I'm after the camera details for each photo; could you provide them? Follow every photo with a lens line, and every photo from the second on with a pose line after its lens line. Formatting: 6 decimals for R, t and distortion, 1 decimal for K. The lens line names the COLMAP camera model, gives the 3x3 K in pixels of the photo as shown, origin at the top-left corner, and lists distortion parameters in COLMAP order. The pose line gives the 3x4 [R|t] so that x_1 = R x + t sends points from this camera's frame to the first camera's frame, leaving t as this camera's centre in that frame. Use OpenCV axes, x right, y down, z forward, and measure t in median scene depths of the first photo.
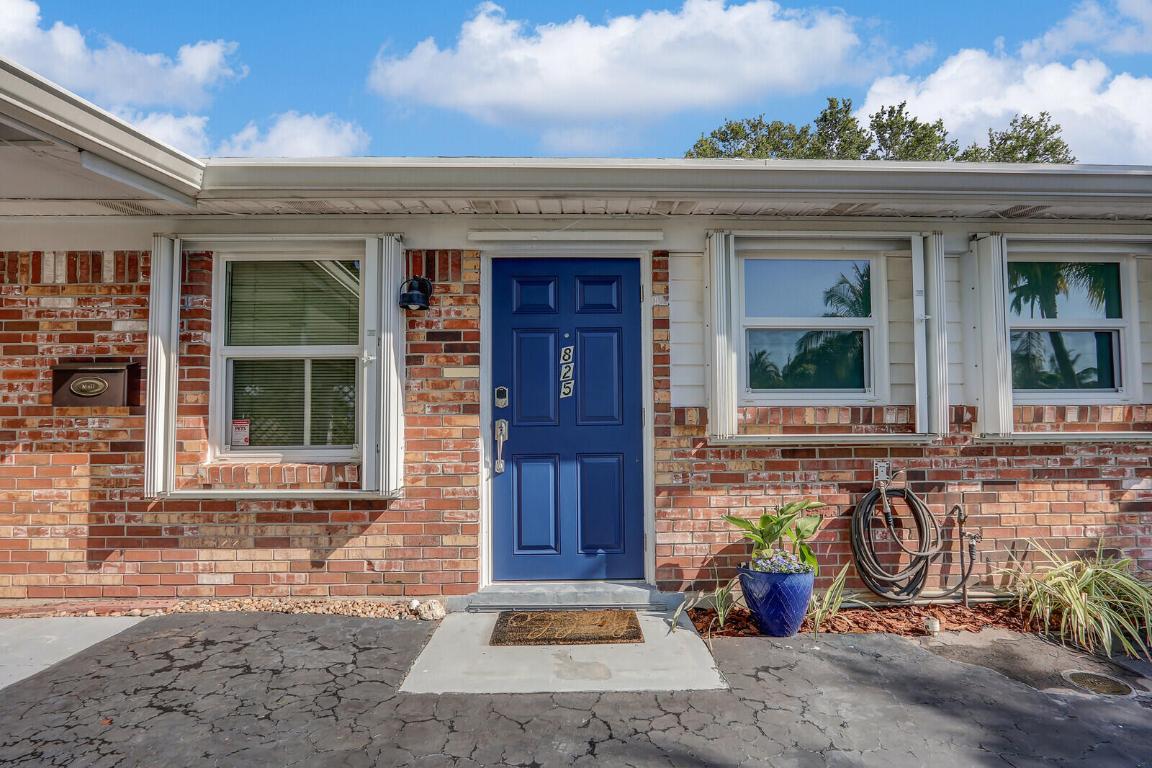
lens RADIAL K [[539.6, 0, 573.9], [0, 539.6, 385.6], [0, 0, 1]] dist [-0.008378, 0.001610]
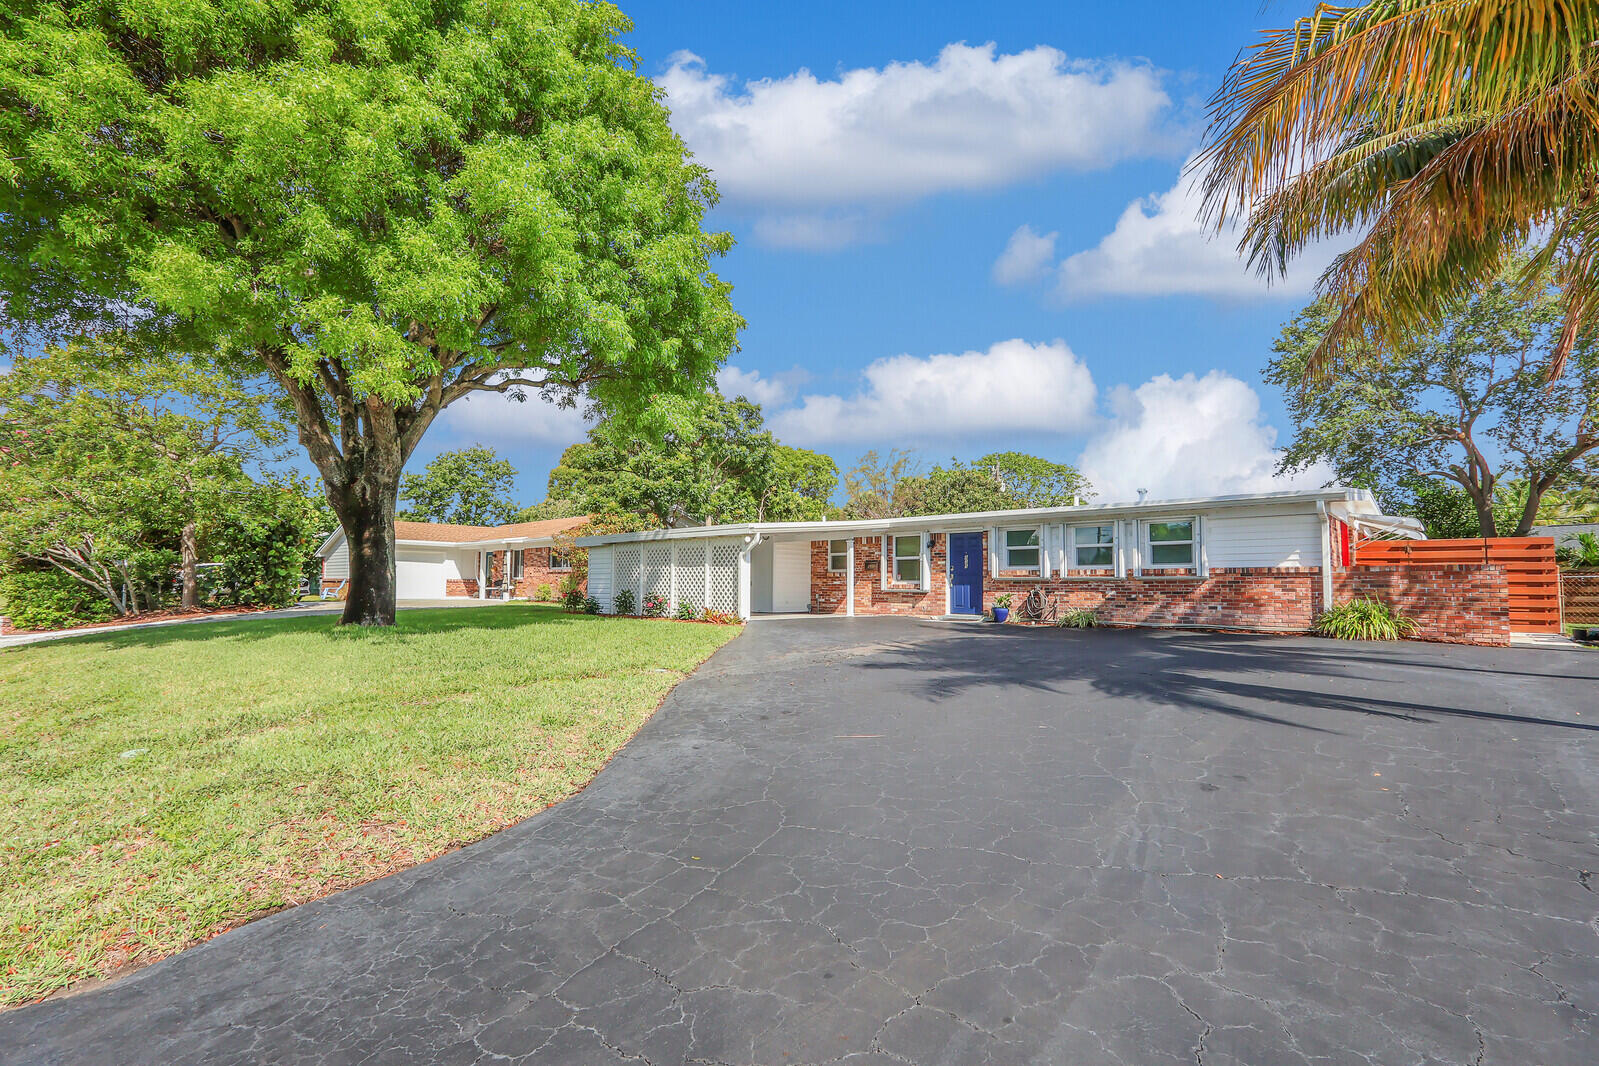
lens RADIAL K [[748.9, 0, 809.1], [0, 748.9, 541.3], [0, 0, 1]] dist [-0.008378, 0.001610]
pose [[0.731024, -0.031257, -0.681635, 3.002629], [0.020622, 0.999506, -0.023718, -0.072403], [0.682040, 0.003282, 0.731308, -3.943102]]
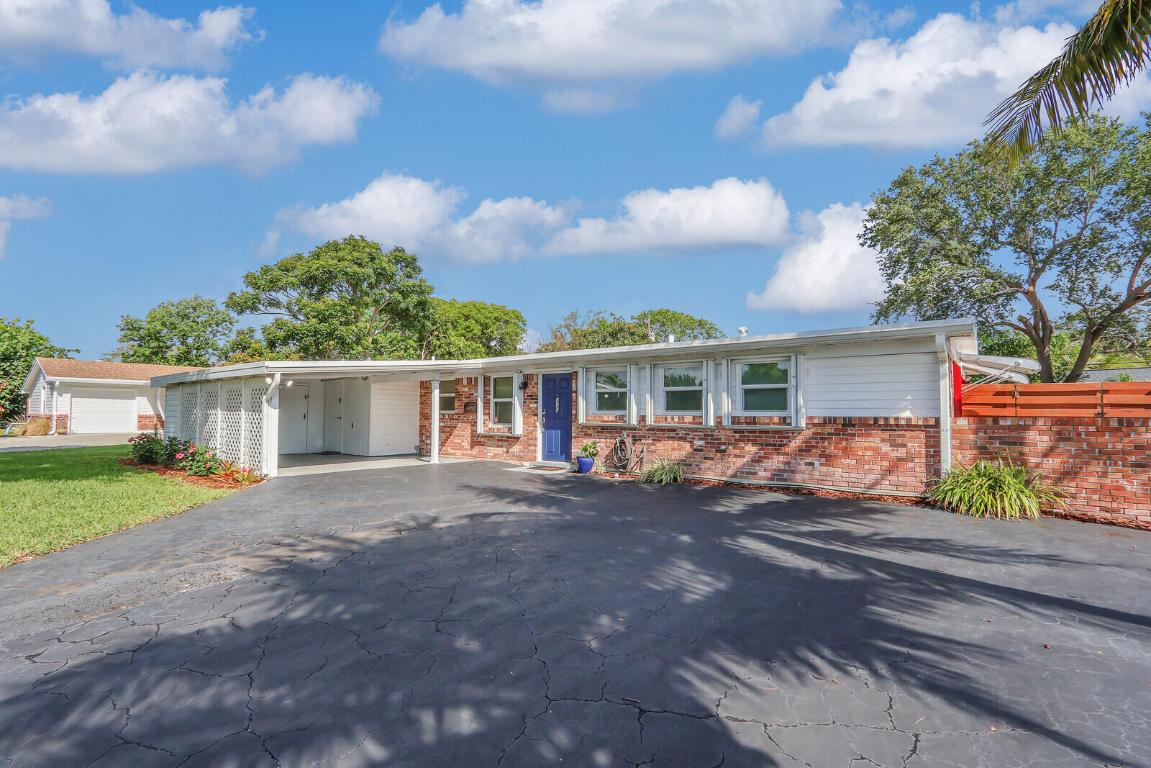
lens RADIAL K [[539.1, 0, 582.3], [0, 539.1, 389.8], [0, 0, 1]] dist [-0.008378, 0.001610]
pose [[0.782579, -0.016649, -0.622328, 2.501751], [0.018697, 0.999820, -0.003237, -0.118046], [0.622270, -0.009103, 0.782750, -1.833867]]
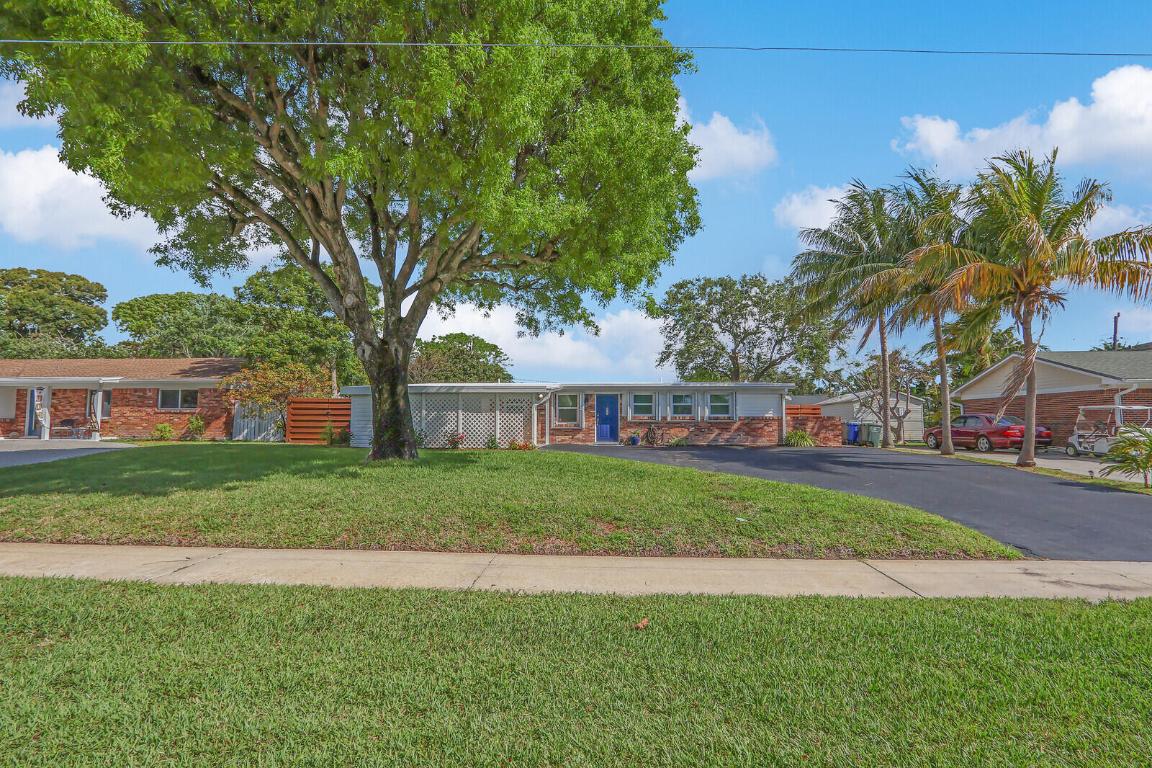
lens RADIAL K [[539.6, 0, 583.3], [0, 539.6, 383.4], [0, 0, 1]] dist [-0.008378, 0.001610]
pose [[0.998433, 0.004379, -0.055794, 0.063475], [-0.006114, 0.999501, -0.030979, -0.170197], [0.055631, 0.031271, 0.997962, -6.076645]]
